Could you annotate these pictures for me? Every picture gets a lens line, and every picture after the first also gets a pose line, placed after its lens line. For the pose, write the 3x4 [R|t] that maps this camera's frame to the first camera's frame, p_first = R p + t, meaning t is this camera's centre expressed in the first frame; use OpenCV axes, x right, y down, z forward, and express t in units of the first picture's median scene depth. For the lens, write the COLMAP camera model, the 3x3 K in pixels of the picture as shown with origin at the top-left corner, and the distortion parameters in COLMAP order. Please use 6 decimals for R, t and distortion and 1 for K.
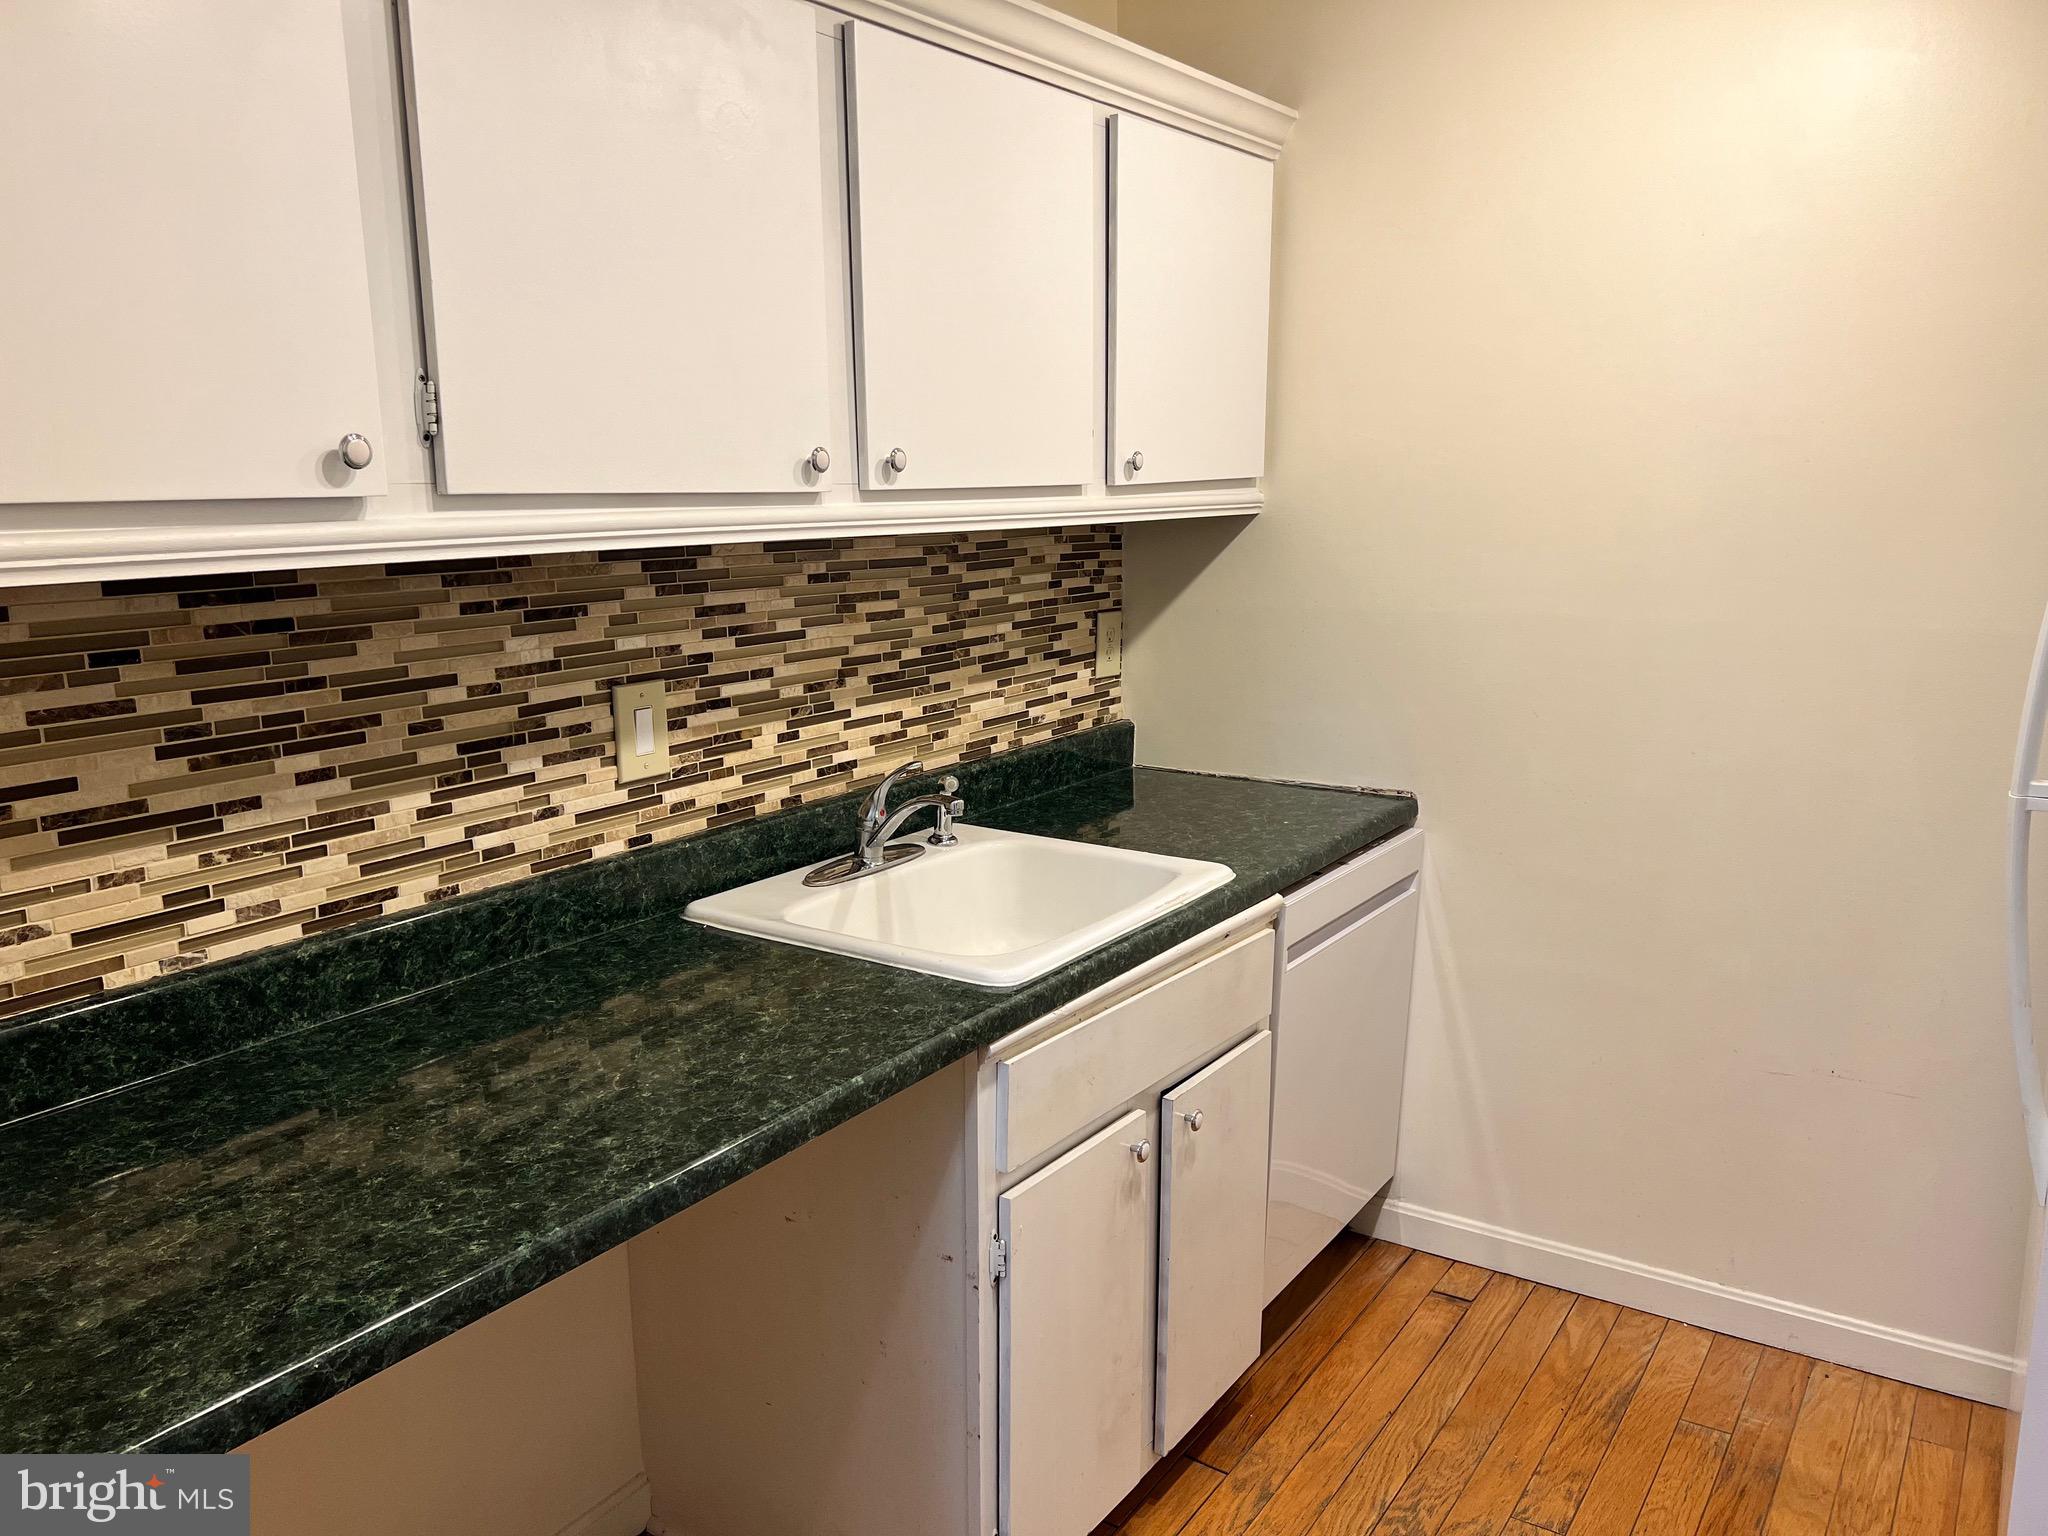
lens RADIAL K [[1536.6, 0, 1032.2], [0, 1536.6, 766.9], [0, 0, 1]] dist [0.102619, -0.112396]
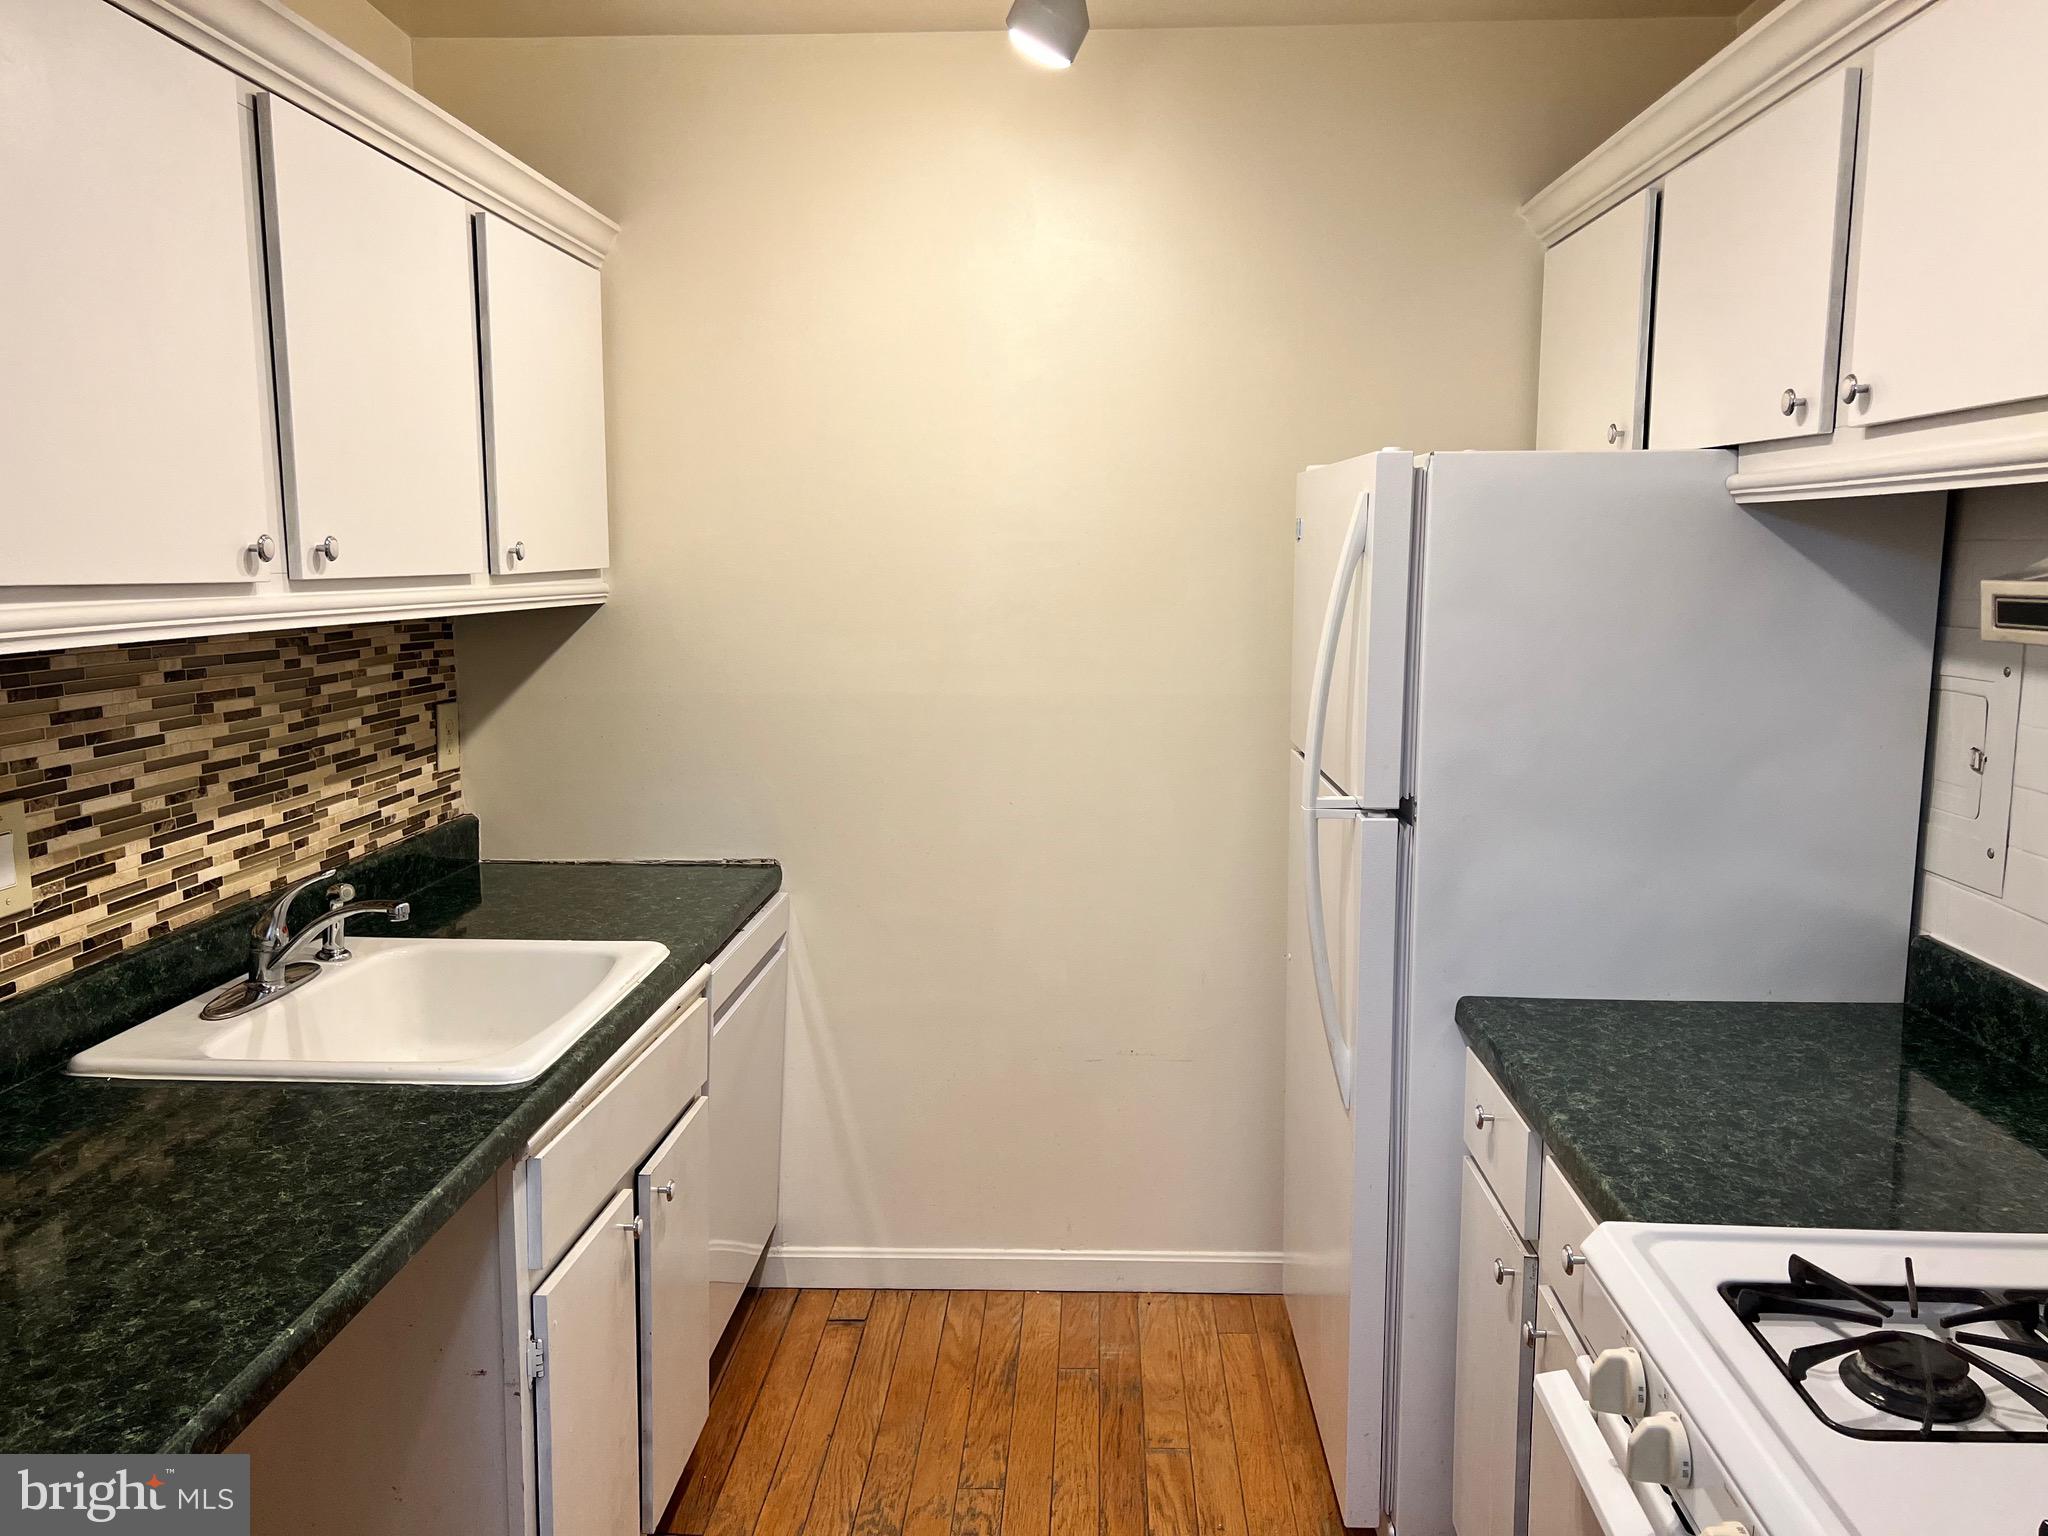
lens RADIAL K [[1562.3, 0, 1024.0], [0, 1562.3, 768.0], [0, 0, 1]] dist [0.038030, -0.007138]
pose [[0.856260, -0.060501, 0.512990, -0.188526], [0.088627, 0.995597, -0.030513, 0.001893], [-0.508886, 0.071592, 0.857852, -0.028096]]
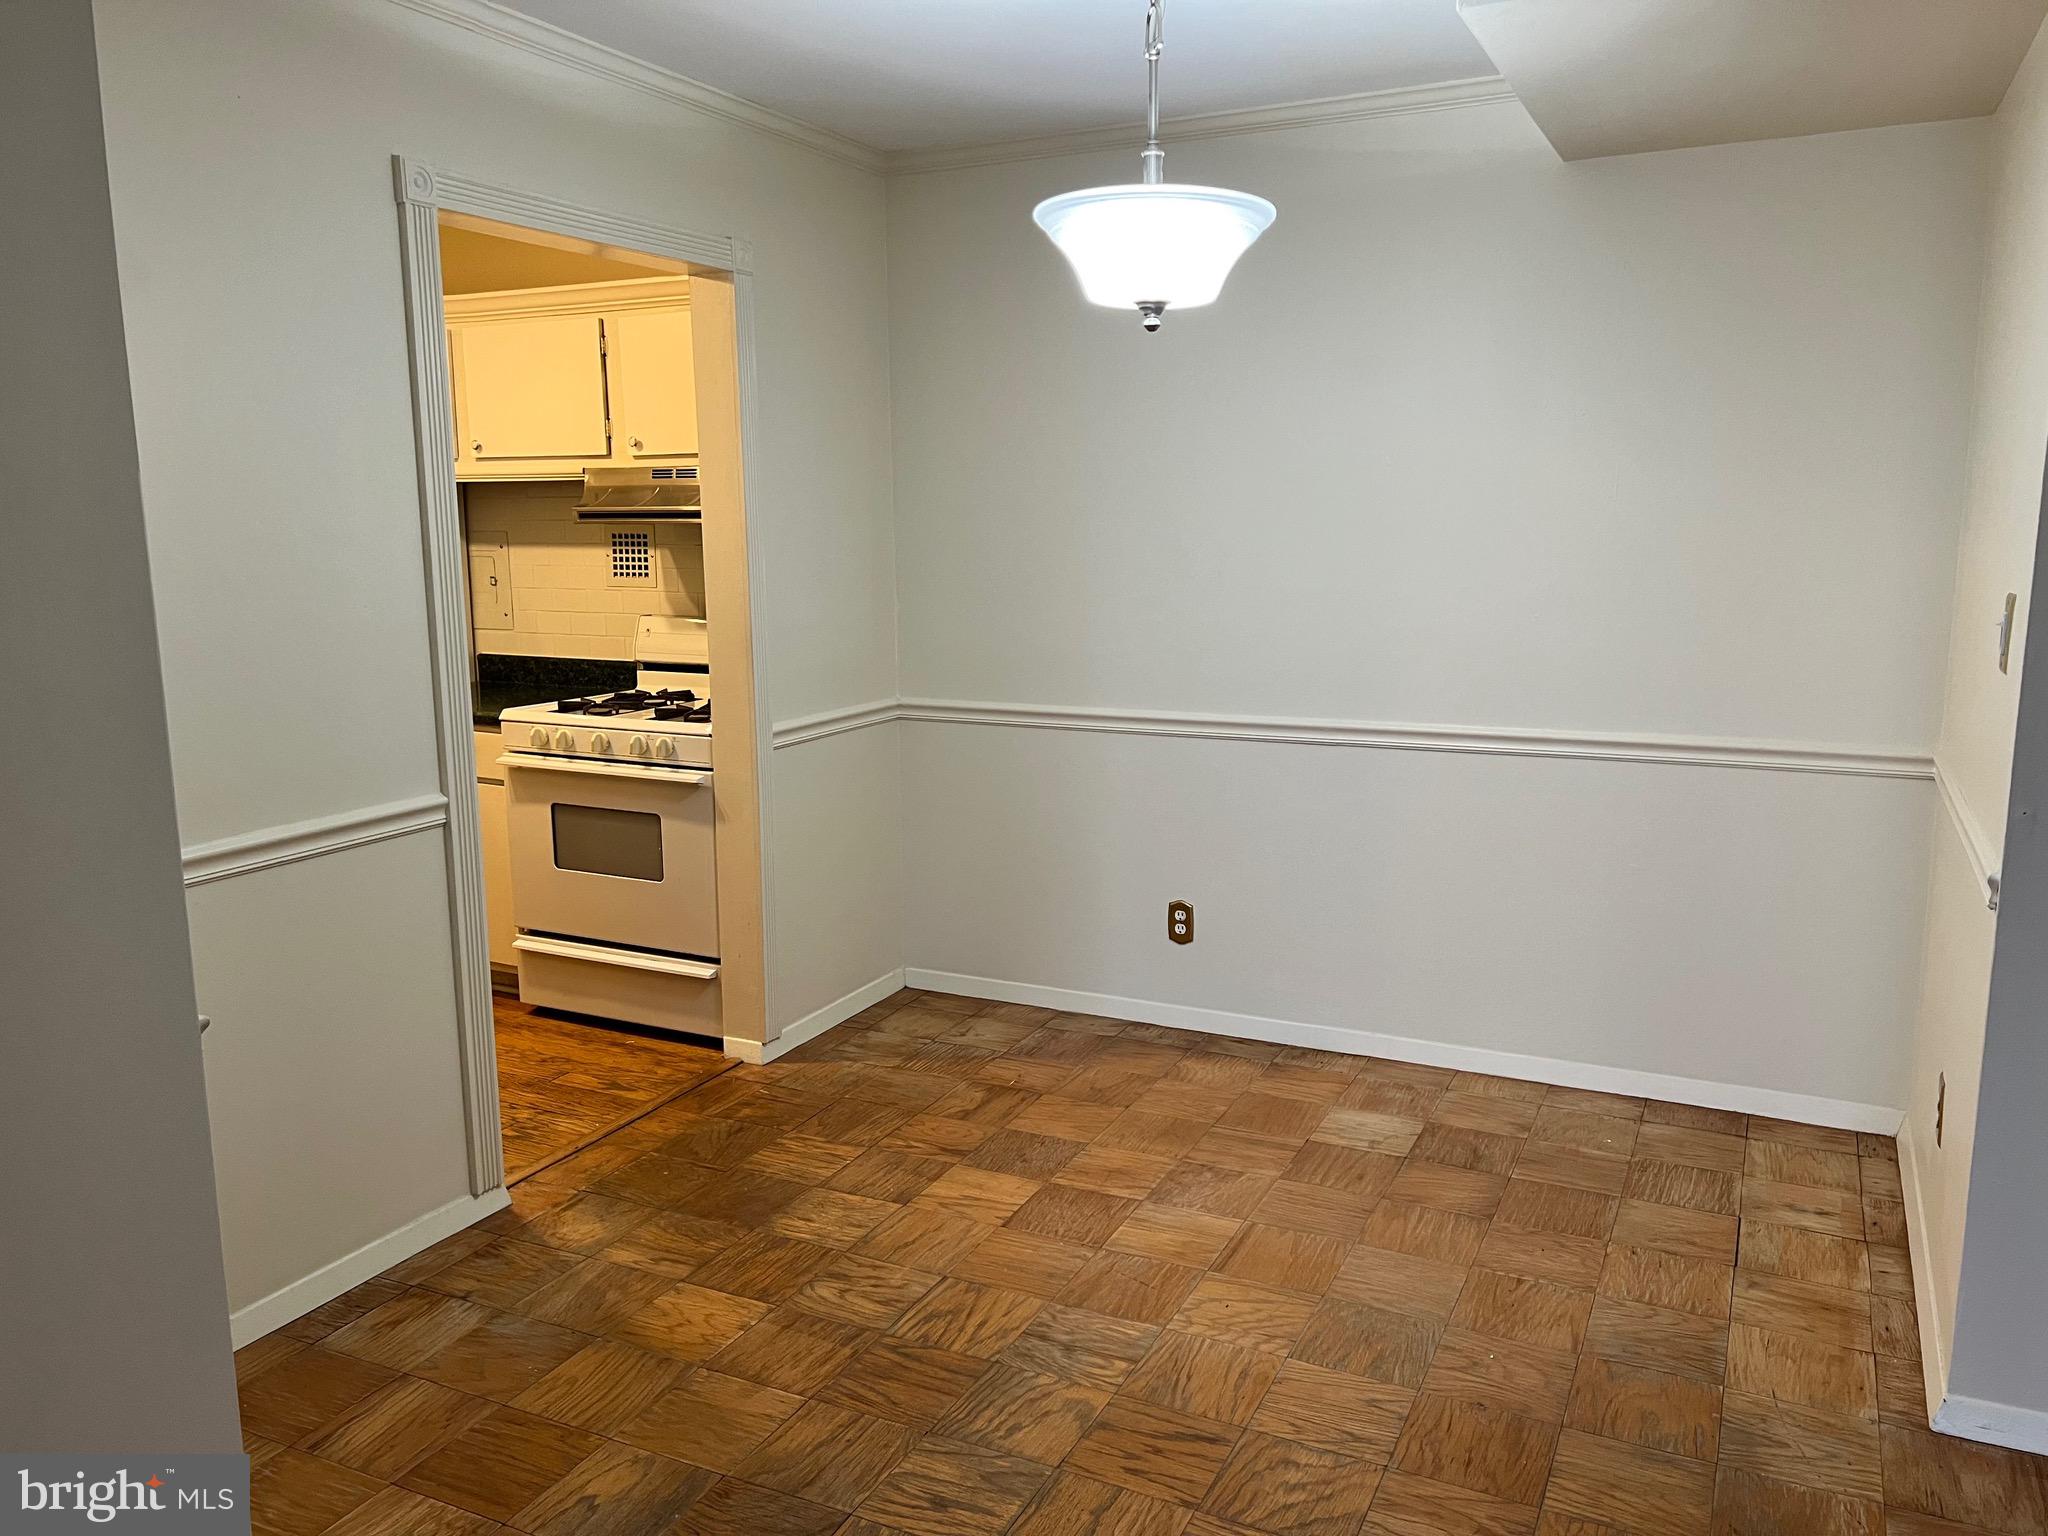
lens RADIAL K [[1536.6, 0, 1032.2], [0, 1536.6, 766.9], [0, 0, 1]] dist [0.102619, -0.112396]
pose [[-0.130373, -0.144325, 0.980904, -1.617870], [0.195501, 0.966182, 0.168144, 0.049977], [-0.971999, 0.213689, -0.097748, -0.035789]]
